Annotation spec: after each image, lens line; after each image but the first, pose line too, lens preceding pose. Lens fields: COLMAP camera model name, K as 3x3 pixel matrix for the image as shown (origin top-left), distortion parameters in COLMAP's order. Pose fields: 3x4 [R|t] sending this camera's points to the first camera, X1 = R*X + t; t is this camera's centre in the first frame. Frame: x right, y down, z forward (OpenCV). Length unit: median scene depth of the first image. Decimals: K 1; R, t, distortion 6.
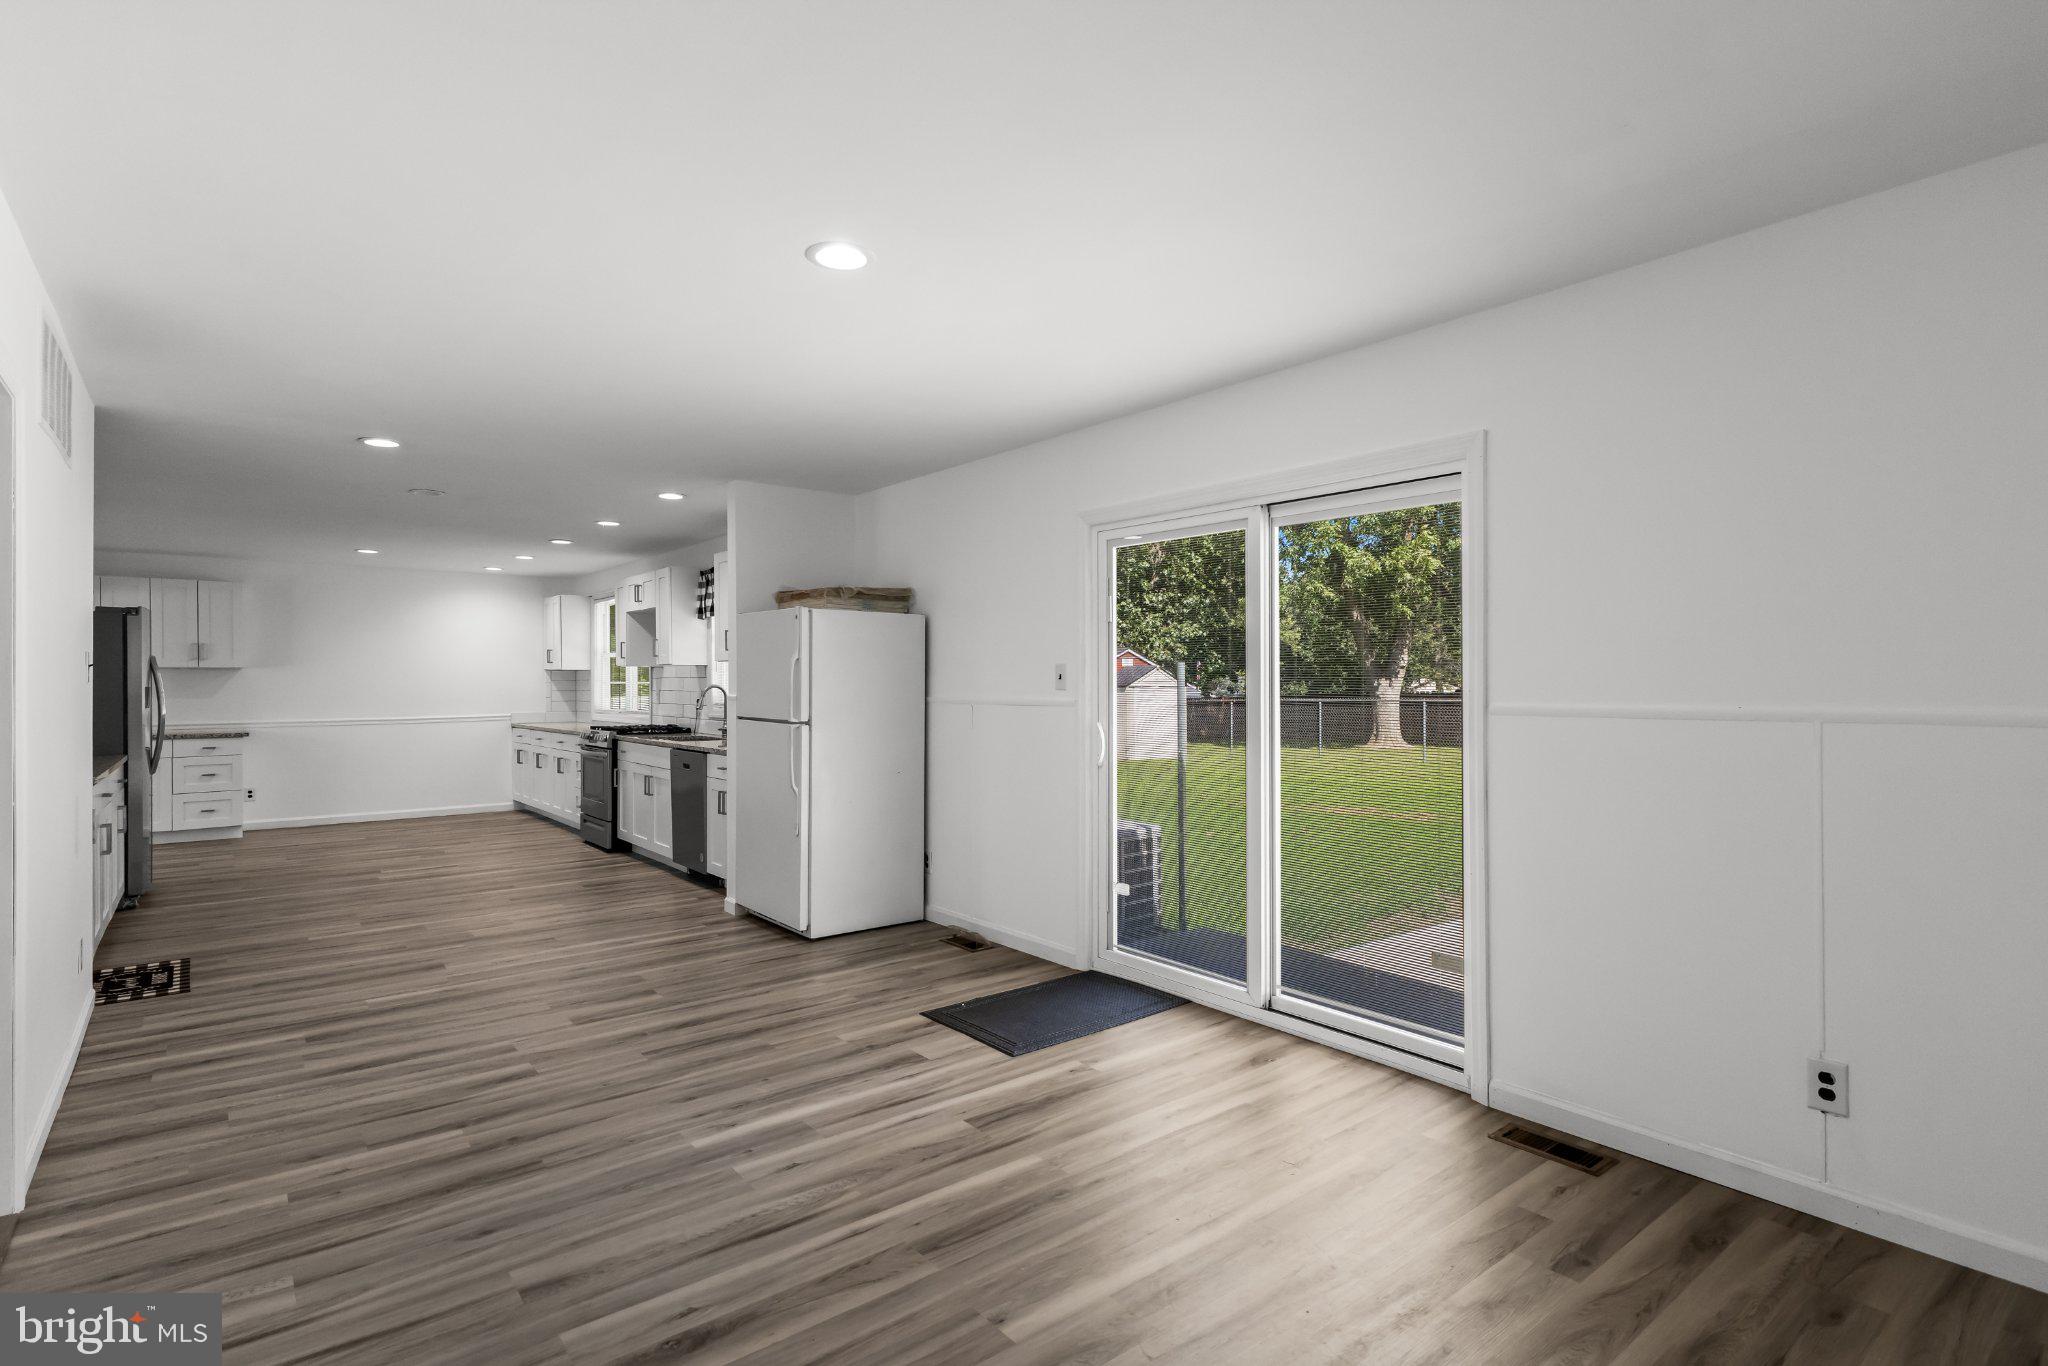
lens RADIAL K [[1014.5, 0, 1030.3], [0, 1014.5, 669.0], [0, 0, 1]] dist [0.004880, 0.000095]
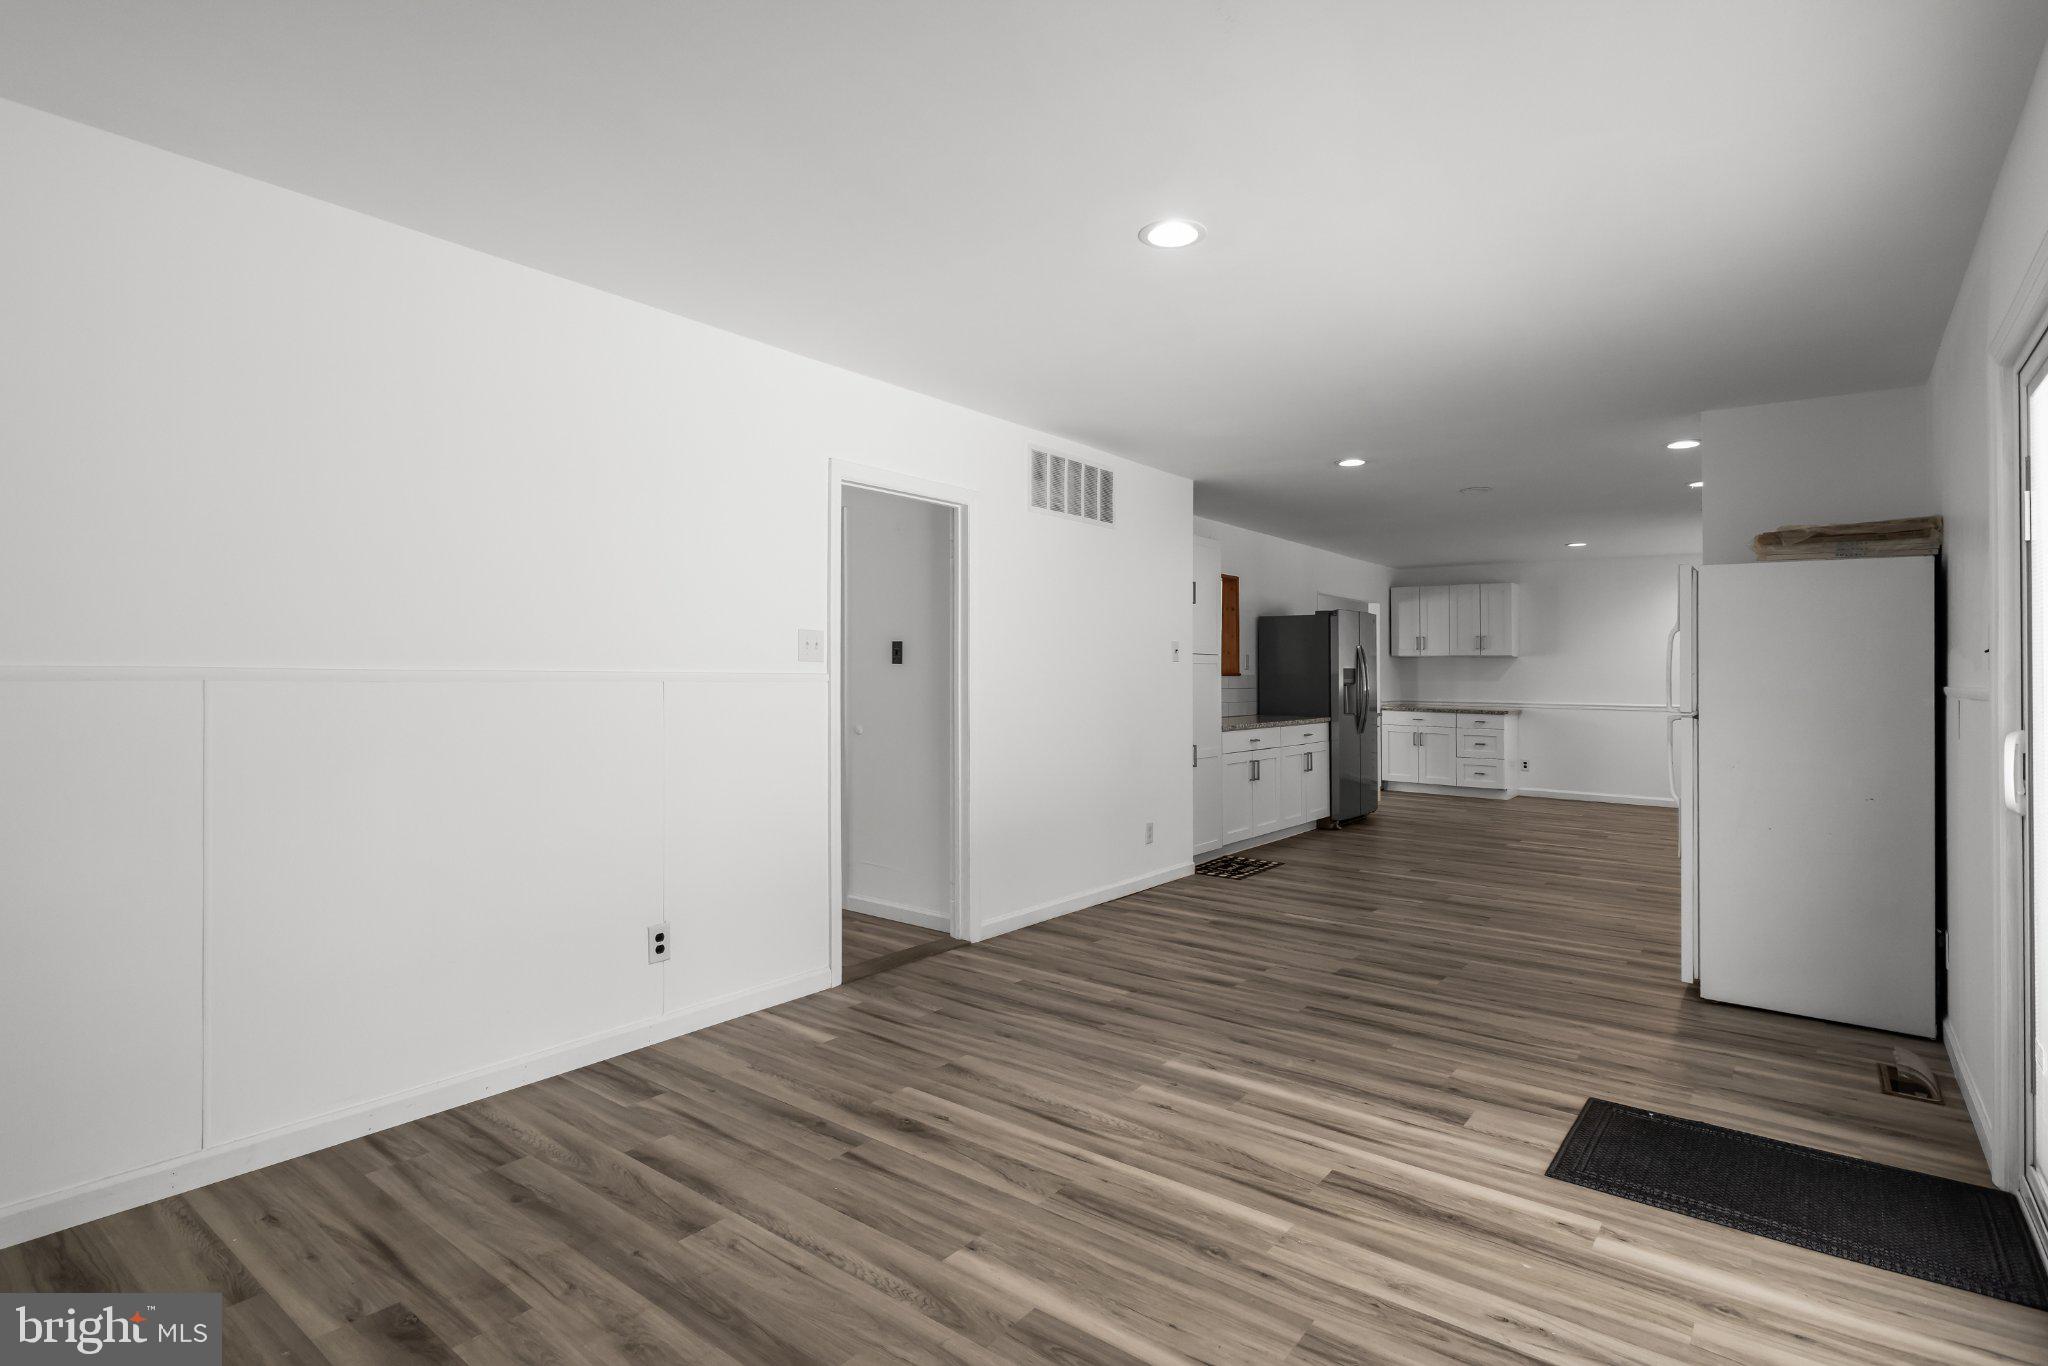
lens RADIAL K [[1014.5, 0, 1030.3], [0, 1014.5, 669.0], [0, 0, 1]] dist [0.004880, 0.000095]
pose [[0.238553, 0.004234, -0.971120, 0.596096], [0.001688, 0.999987, 0.004774, 0.019815], [0.971128, -0.002778, 0.238543, 0.477300]]
